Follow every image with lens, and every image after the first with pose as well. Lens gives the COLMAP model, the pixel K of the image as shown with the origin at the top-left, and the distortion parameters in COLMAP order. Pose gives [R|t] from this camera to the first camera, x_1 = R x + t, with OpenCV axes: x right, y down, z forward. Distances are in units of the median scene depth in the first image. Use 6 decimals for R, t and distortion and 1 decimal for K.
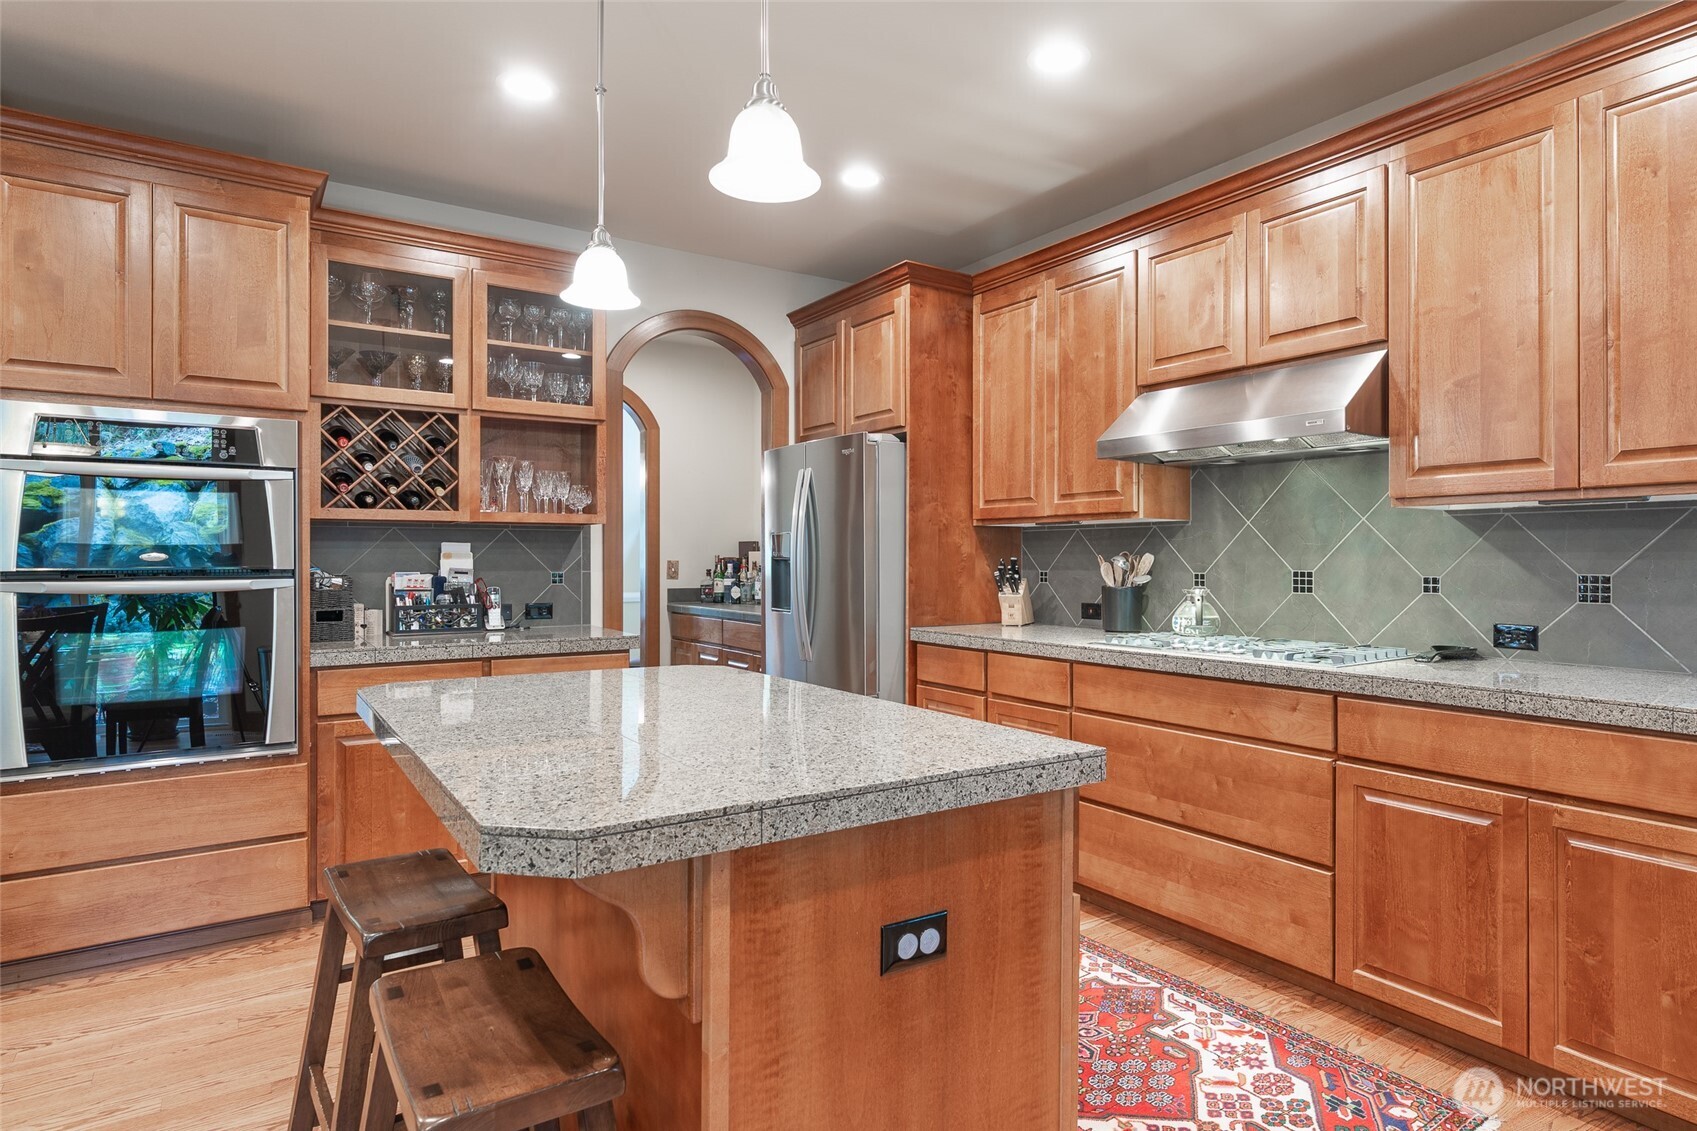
lens RADIAL K [[927.4, 0, 903.8], [0, 927.4, 557.8], [0, 0, 1]] dist [-0.000387, 0.000699]
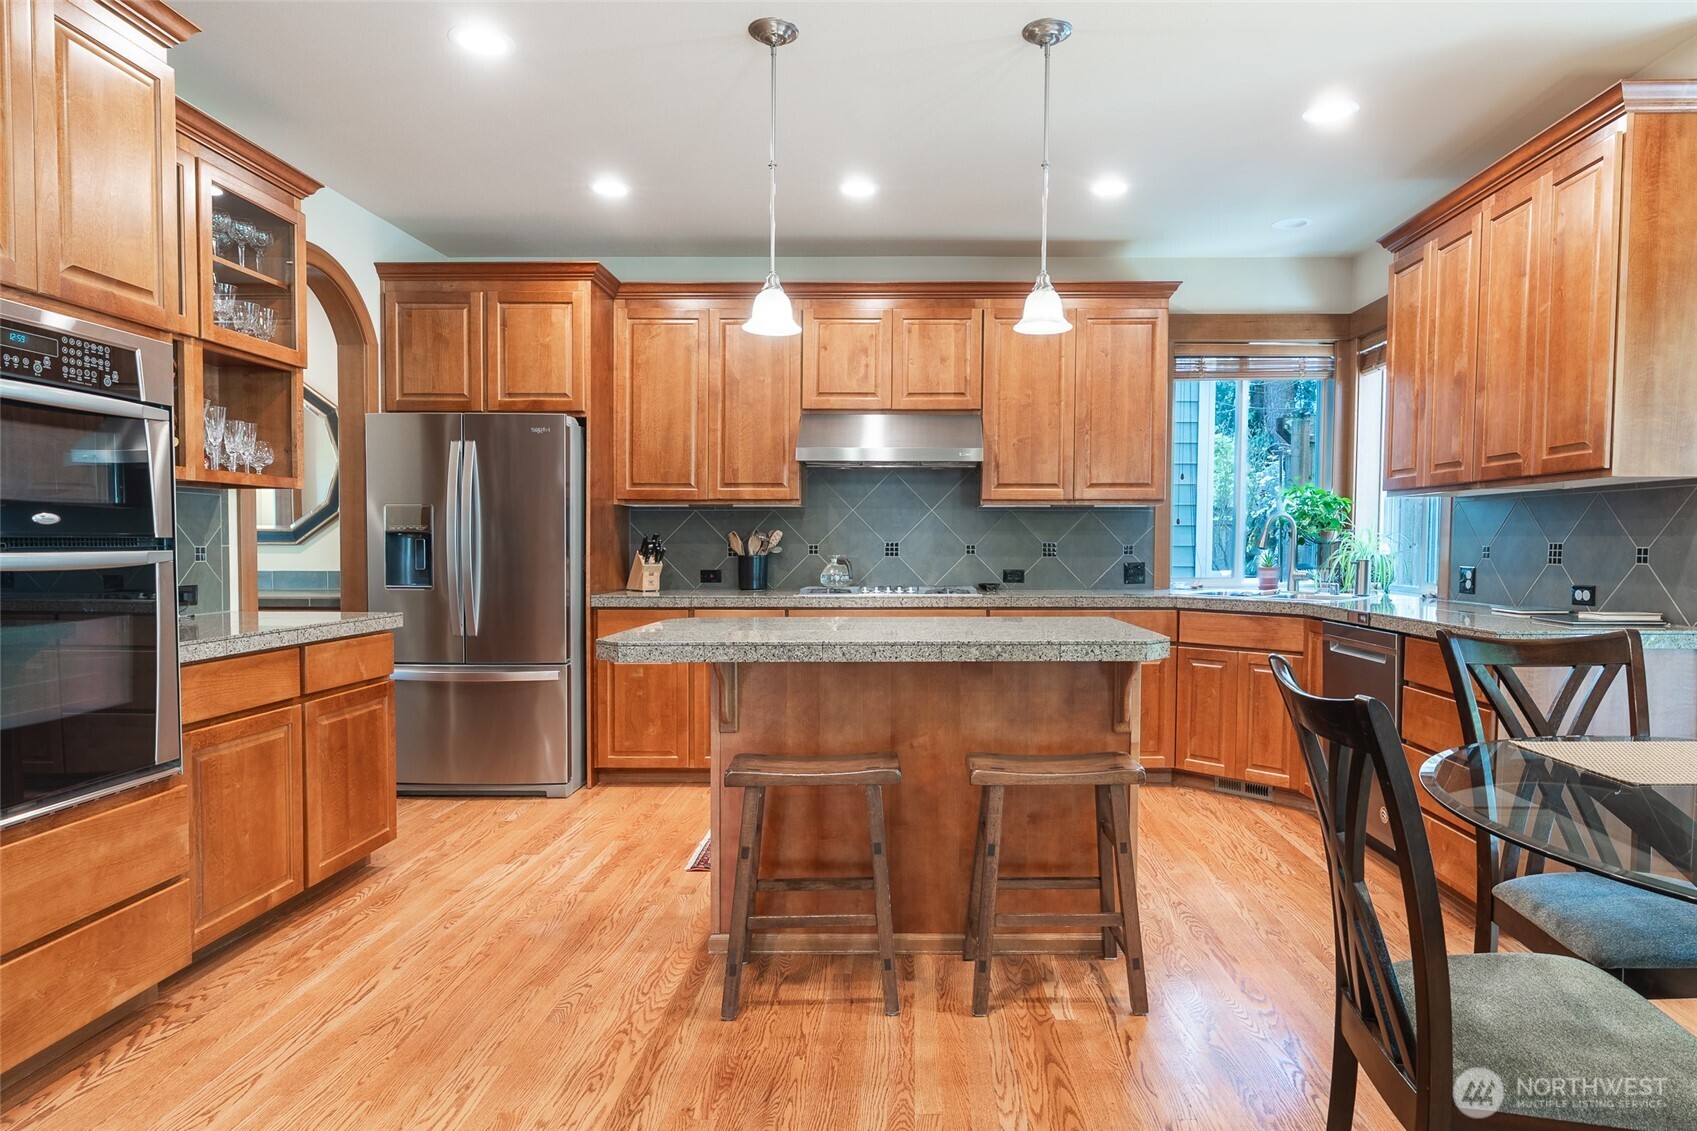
lens RADIAL K [[960.7, 0, 905.4], [0, 960.7, 580.2], [0, 0, 1]] dist [-0.006590, -0.001134]
pose [[0.586467, -0.031059, 0.809378, -0.782602], [-0.001833, 0.999211, 0.039671, 0.012480], [-0.809971, -0.024750, 0.585947, 0.030282]]
